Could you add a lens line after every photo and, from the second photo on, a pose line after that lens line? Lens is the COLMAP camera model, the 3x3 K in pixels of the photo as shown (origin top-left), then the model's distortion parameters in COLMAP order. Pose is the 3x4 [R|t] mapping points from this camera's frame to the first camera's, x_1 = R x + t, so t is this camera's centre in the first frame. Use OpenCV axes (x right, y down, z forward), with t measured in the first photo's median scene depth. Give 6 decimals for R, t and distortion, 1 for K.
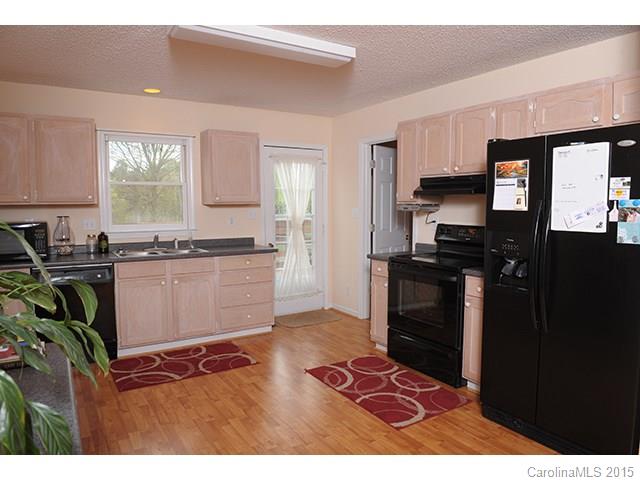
lens RADIAL K [[452.3, 0, 320.0], [0, 452.3, 240.0], [0, 0, 1]] dist [0.000280, 0.000185]
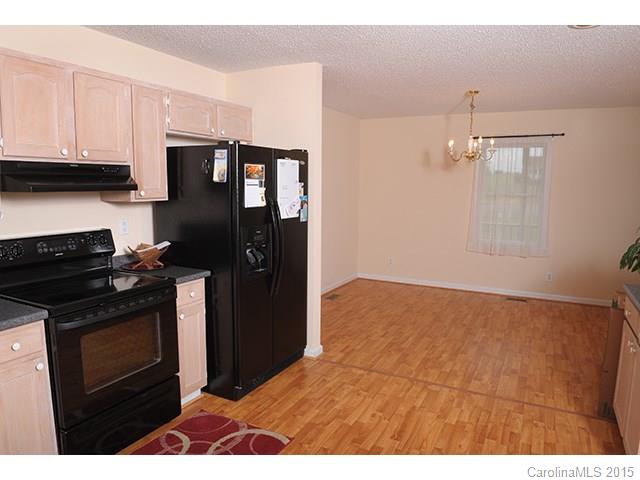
lens RADIAL K [[452.3, 0, 320.0], [0, 452.3, 240.0], [0, 0, 1]] dist [0.000280, 0.000185]
pose [[-0.504909, -0.117876, 0.855086, -0.669022], [0.059393, 0.983539, 0.170653, -0.170422], [-0.861127, 0.136951, -0.489597, 1.440141]]
